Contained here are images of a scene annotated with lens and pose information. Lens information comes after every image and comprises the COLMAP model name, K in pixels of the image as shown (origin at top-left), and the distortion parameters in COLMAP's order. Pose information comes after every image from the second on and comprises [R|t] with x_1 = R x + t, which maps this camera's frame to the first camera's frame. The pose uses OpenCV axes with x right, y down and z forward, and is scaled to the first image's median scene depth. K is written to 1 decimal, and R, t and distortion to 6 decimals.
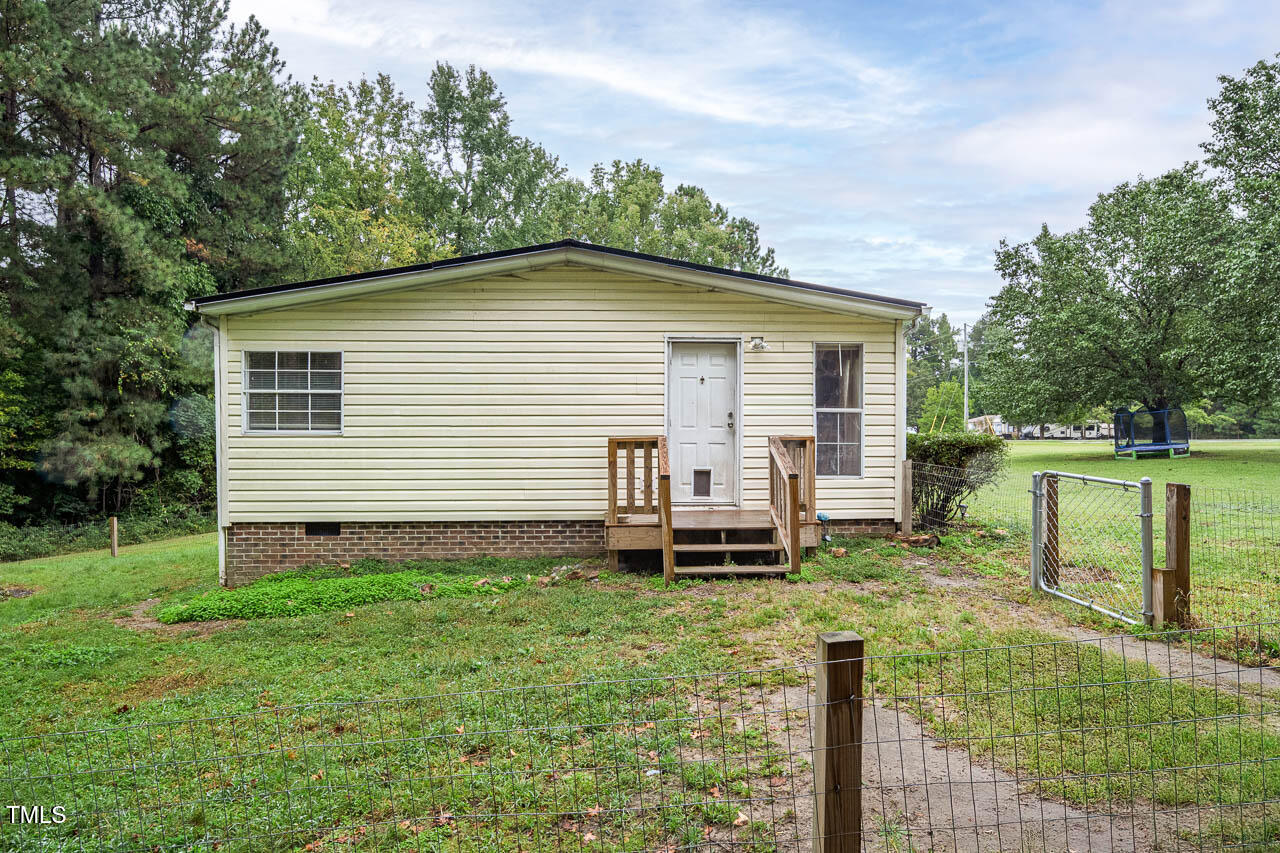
lens RADIAL K [[854.6, 0, 743.9], [0, 854.6, 434.2], [0, 0, 1]] dist [0.004968, 0.000067]
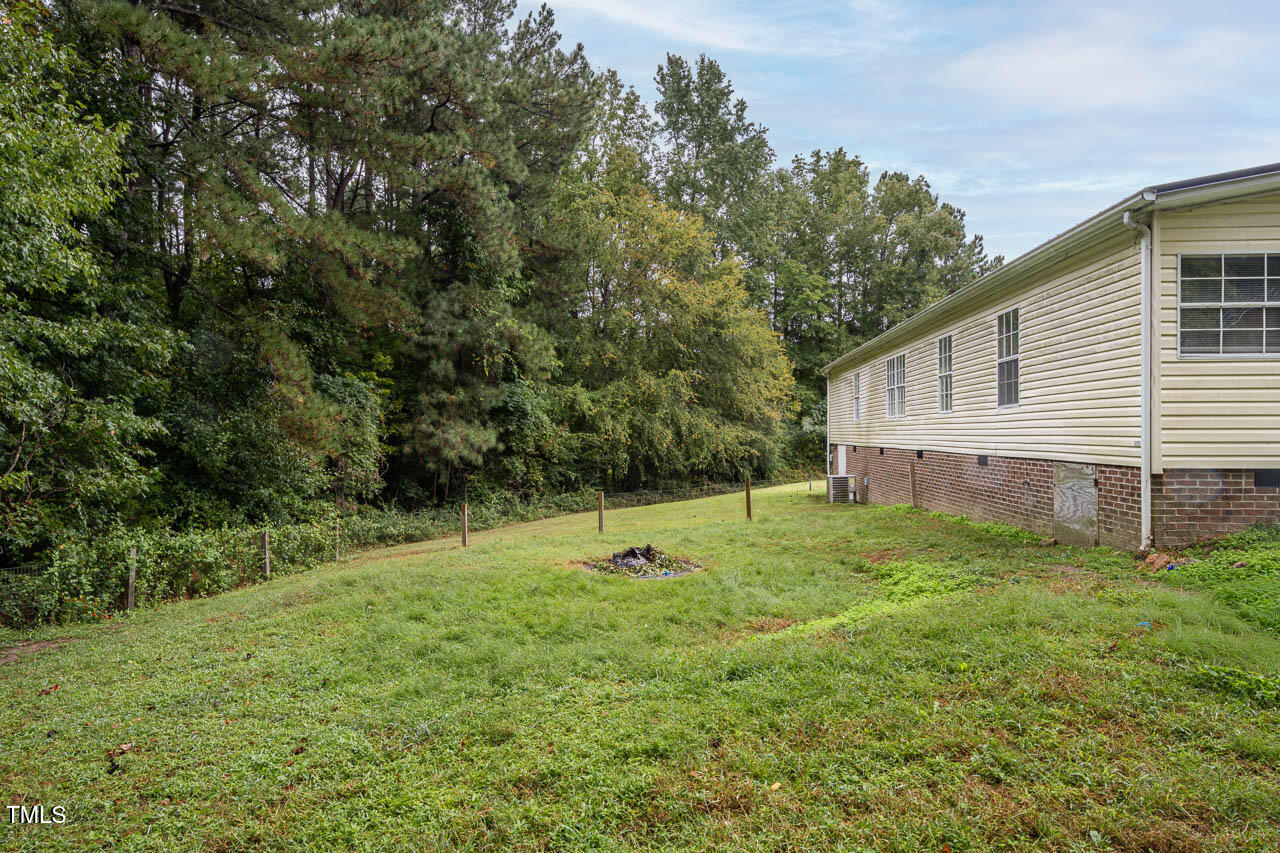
lens RADIAL K [[854.6, 0, 743.9], [0, 854.6, 434.2], [0, 0, 1]] dist [0.004968, 0.000067]
pose [[0.993206, -0.002068, -0.116354, -0.890690], [0.001453, 0.999985, -0.005368, 0.073739], [0.116364, 0.005162, 0.993193, 0.157427]]
